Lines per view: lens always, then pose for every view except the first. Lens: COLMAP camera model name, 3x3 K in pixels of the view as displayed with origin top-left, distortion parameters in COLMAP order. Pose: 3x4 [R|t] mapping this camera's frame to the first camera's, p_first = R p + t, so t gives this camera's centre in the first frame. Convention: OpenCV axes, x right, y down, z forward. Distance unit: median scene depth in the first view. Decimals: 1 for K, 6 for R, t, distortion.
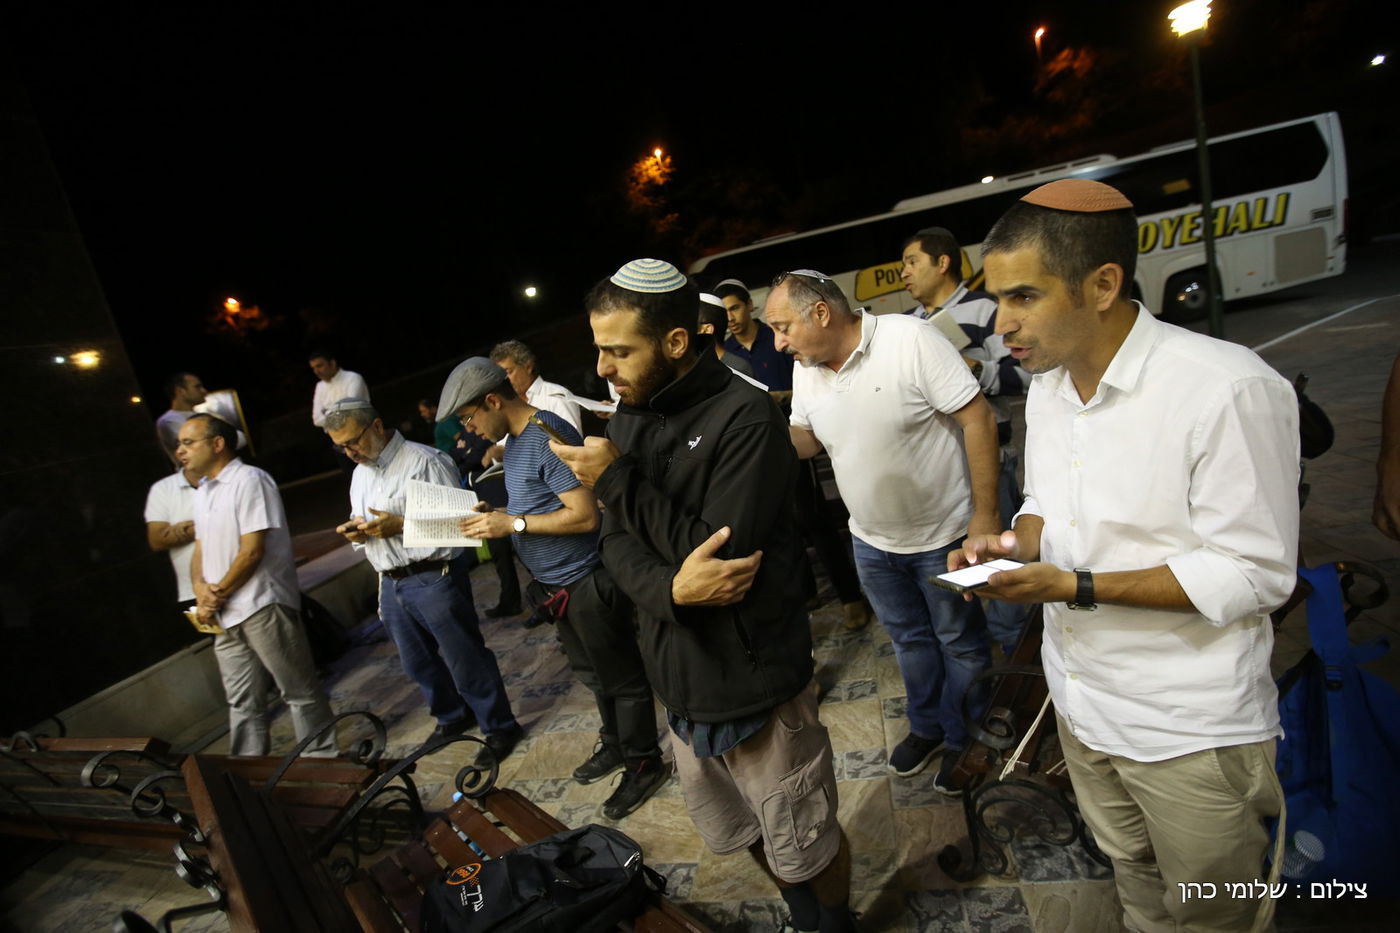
lens RADIAL K [[698.6, 0, 700.0], [0, 698.6, 466.5], [0, 0, 1]] dist [-0.002648, -0.000389]
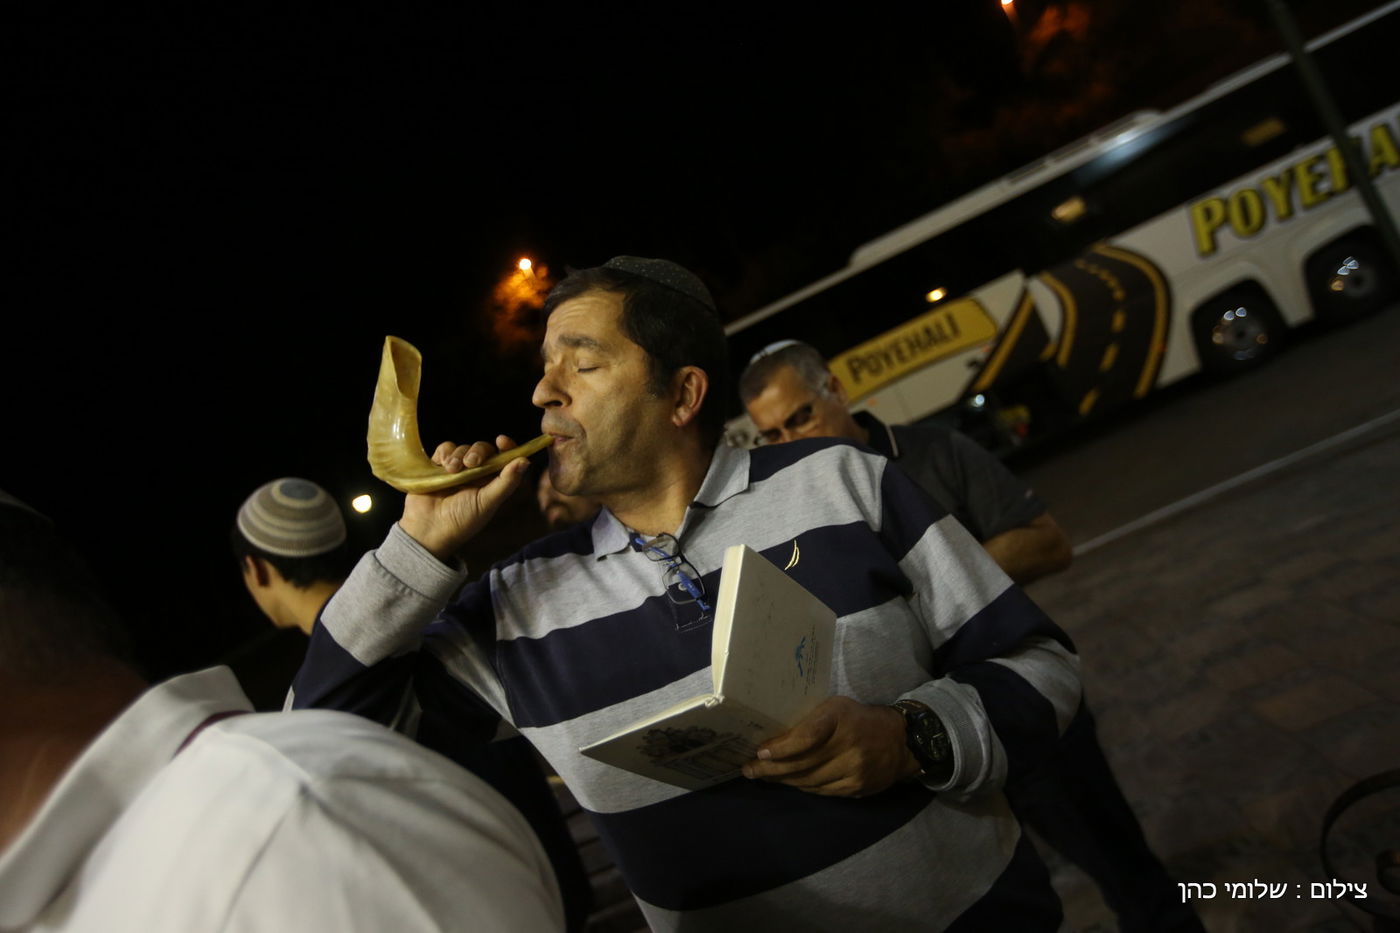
lens RADIAL K [[1063.3, 0, 700.0], [0, 1063.3, 466.5], [0, 0, 1]] dist [0.008398, 0.005692]
pose [[0.970964, -0.234435, 0.047627, 0.053142], [0.239206, 0.949014, -0.205313, -0.027673], [0.002934, 0.210744, 0.977537, 0.095890]]
